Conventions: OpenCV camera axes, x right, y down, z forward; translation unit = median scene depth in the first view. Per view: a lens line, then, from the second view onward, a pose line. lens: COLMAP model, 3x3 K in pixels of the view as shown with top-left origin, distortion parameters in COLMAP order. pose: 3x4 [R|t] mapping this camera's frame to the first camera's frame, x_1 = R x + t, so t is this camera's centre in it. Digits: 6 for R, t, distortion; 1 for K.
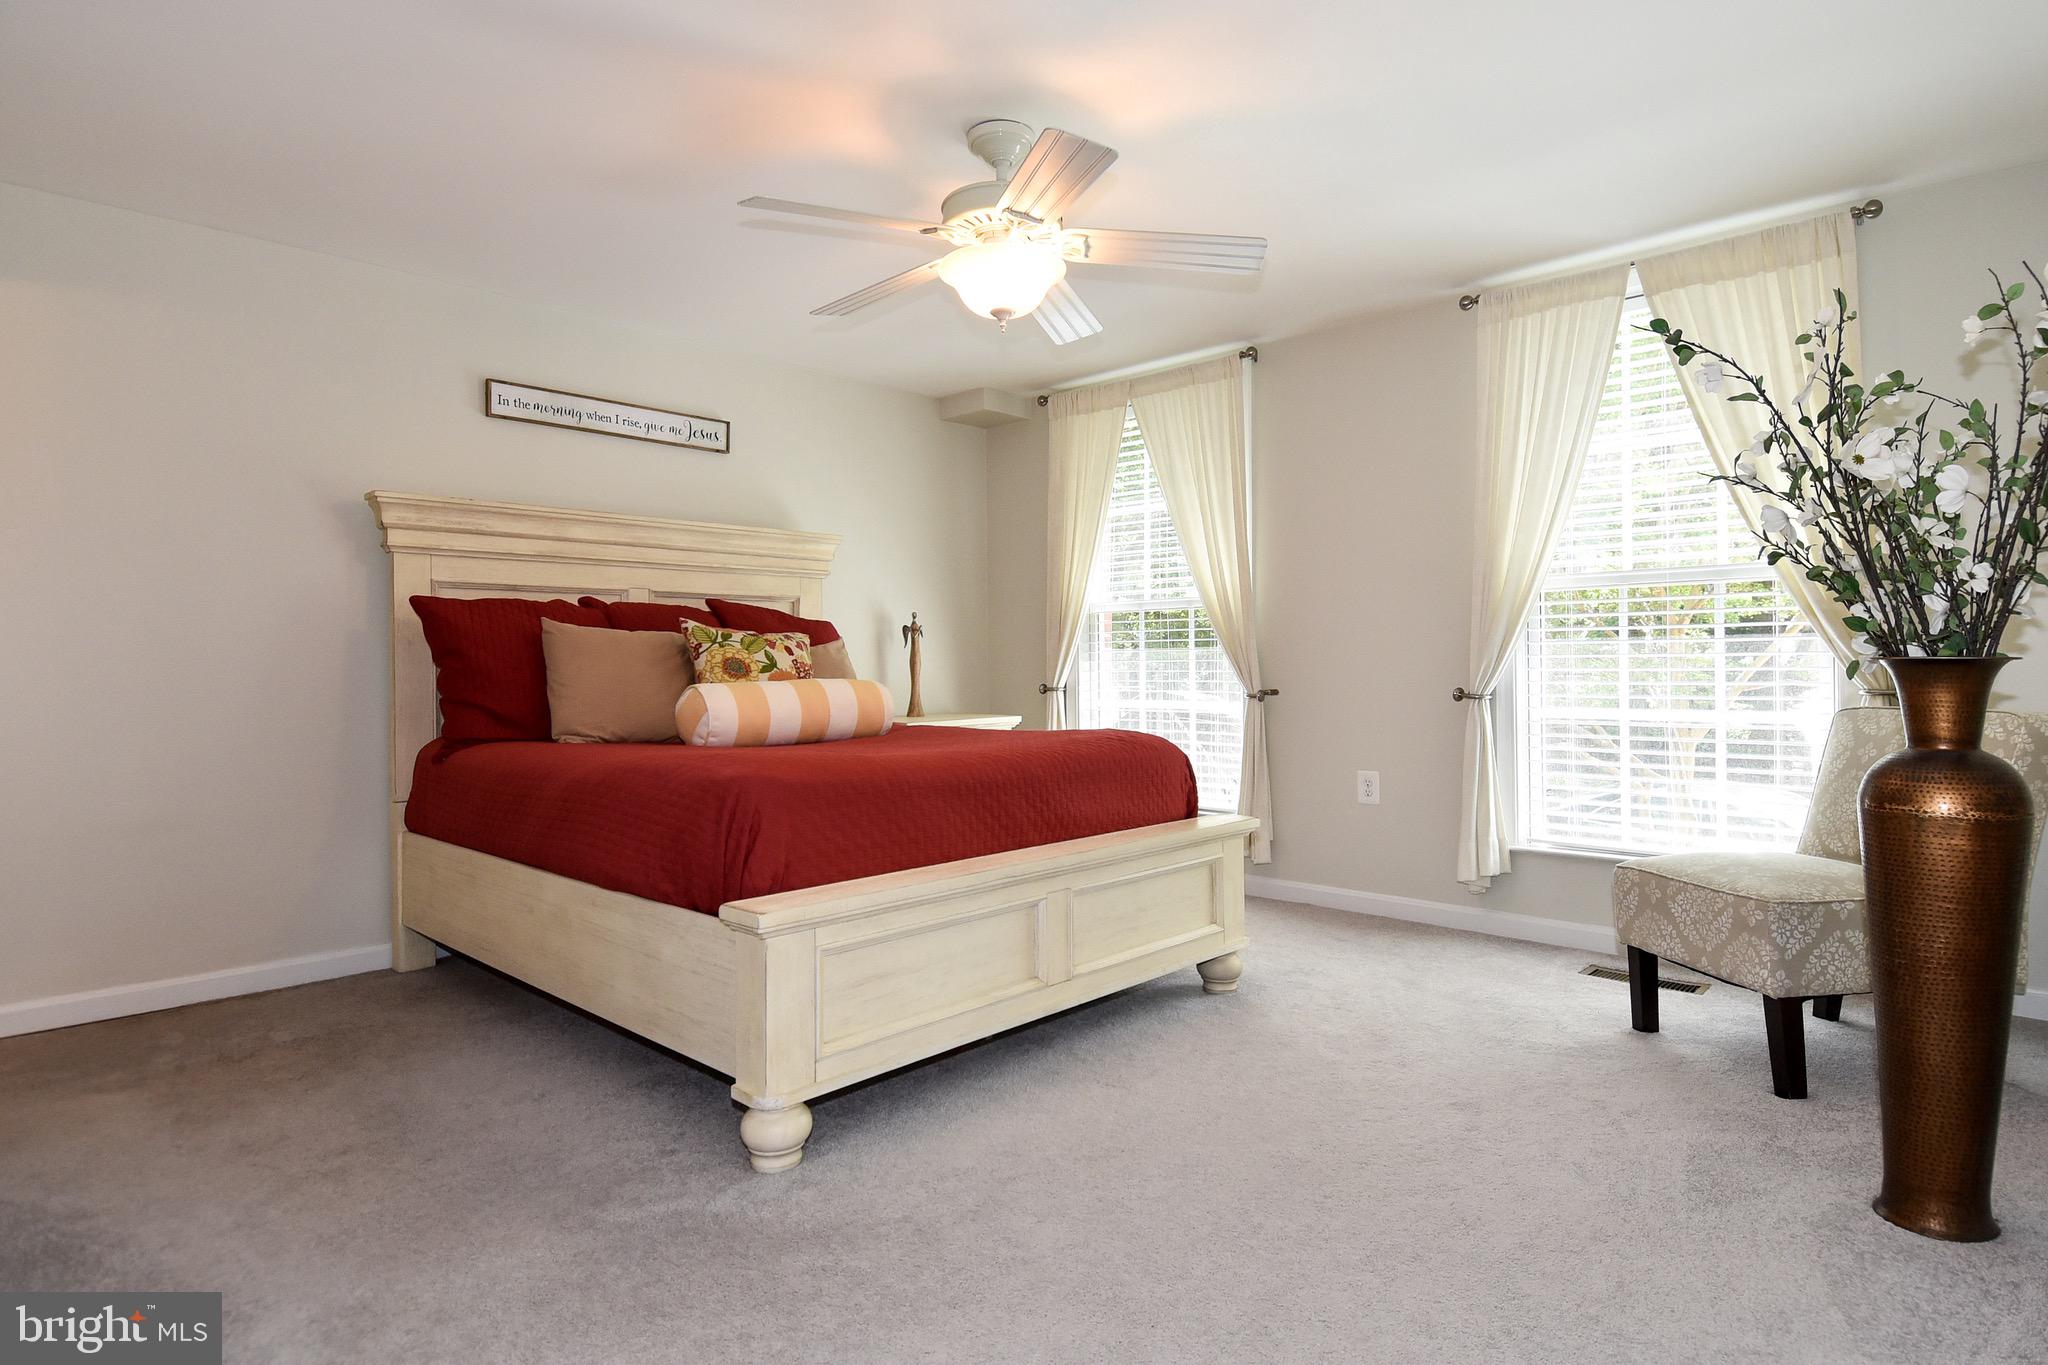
lens RADIAL K [[1118.9, 0, 1023.1], [0, 1118.9, 671.1], [0, 0, 1]] dist [0.005494, -0.038160]
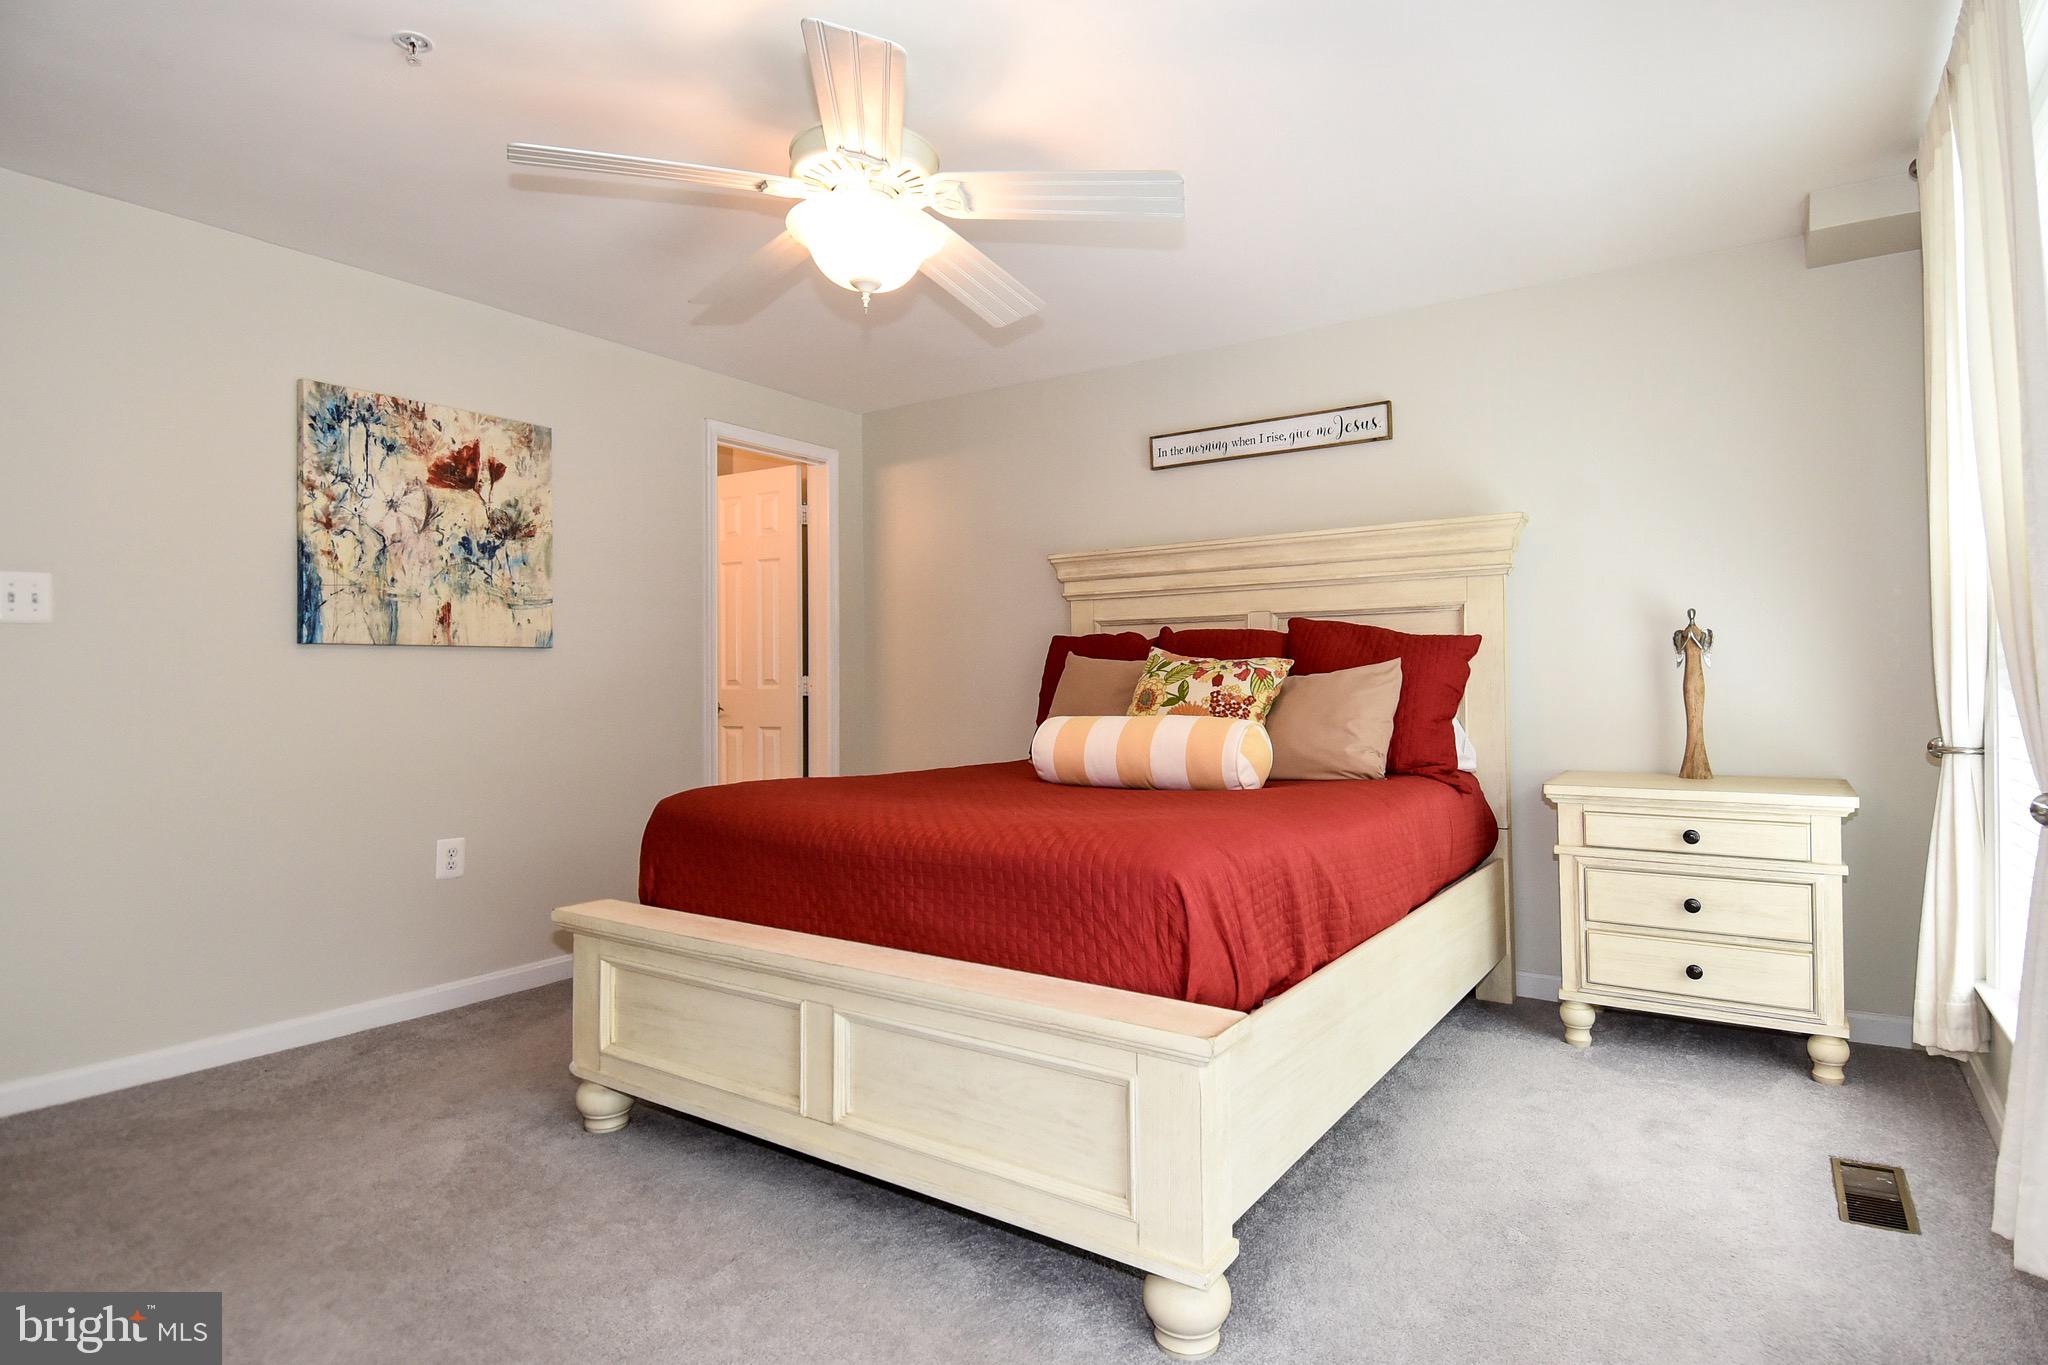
lens RADIAL K [[1049.1, 0, 1058.0], [0, 1049.1, 674.0], [0, 0, 1]] dist [-0.000295, -0.000018]
pose [[0.167587, 0.000390, -0.985857, 0.639111], [0.005180, 0.999986, 0.001276, -0.028137], [0.985844, -0.005320, 0.167583, 0.847678]]
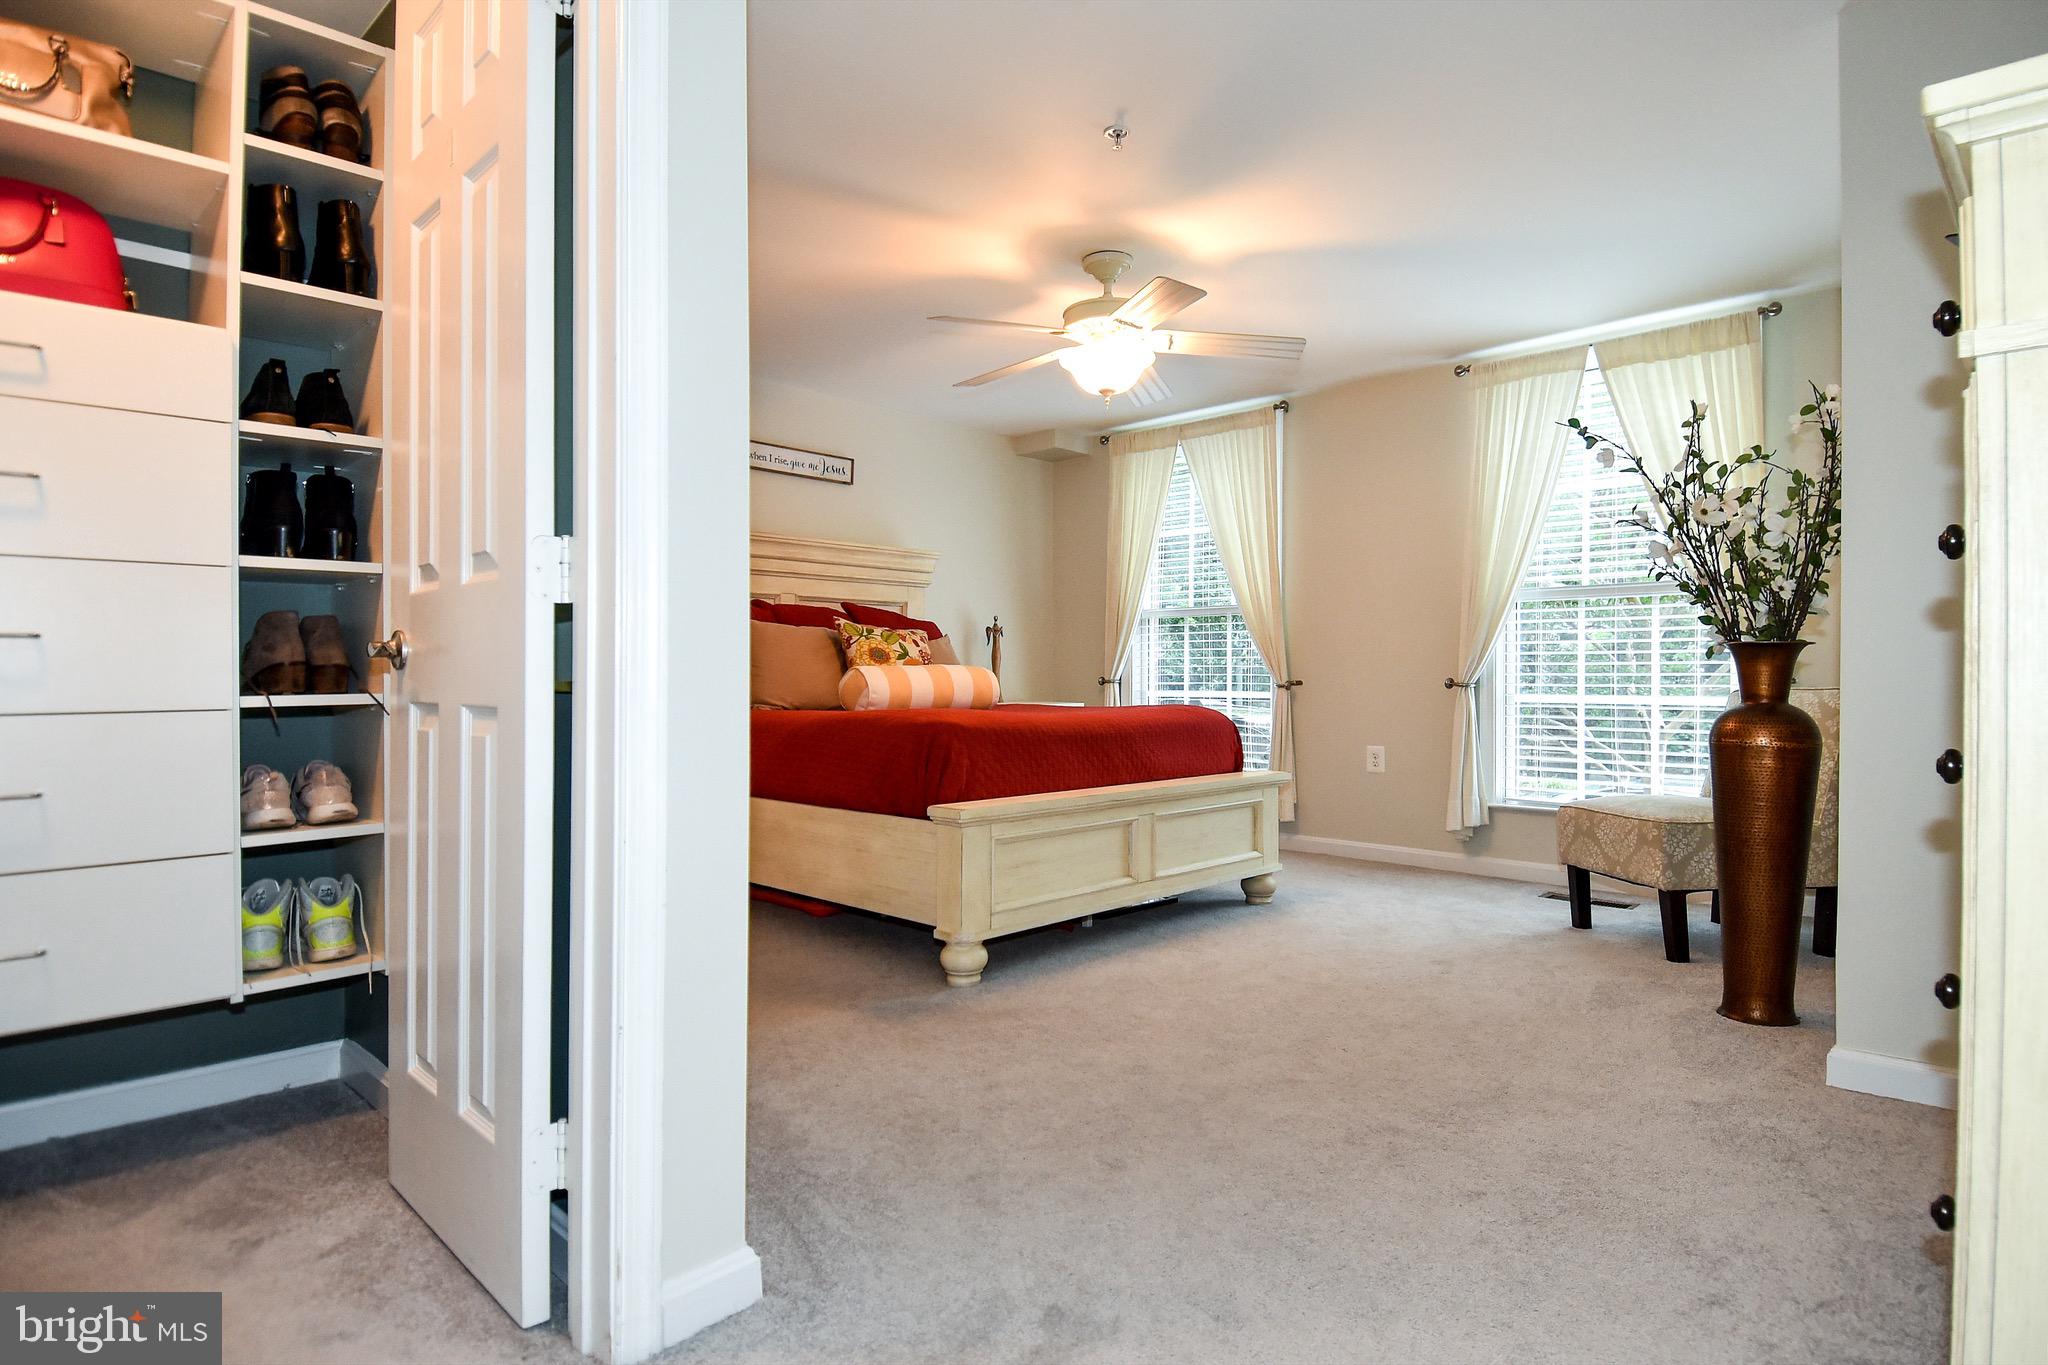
lens RADIAL K [[1121.5, 0, 976.6], [0, 1121.5, 692.0], [0, 0, 1]] dist [-0.002113, -0.028676]
pose [[0.998977, 0.012161, -0.043544, -0.095469], [-0.011860, 0.999904, 0.007182, 0.031083], [0.043628, -0.006658, 0.999026, -0.309782]]
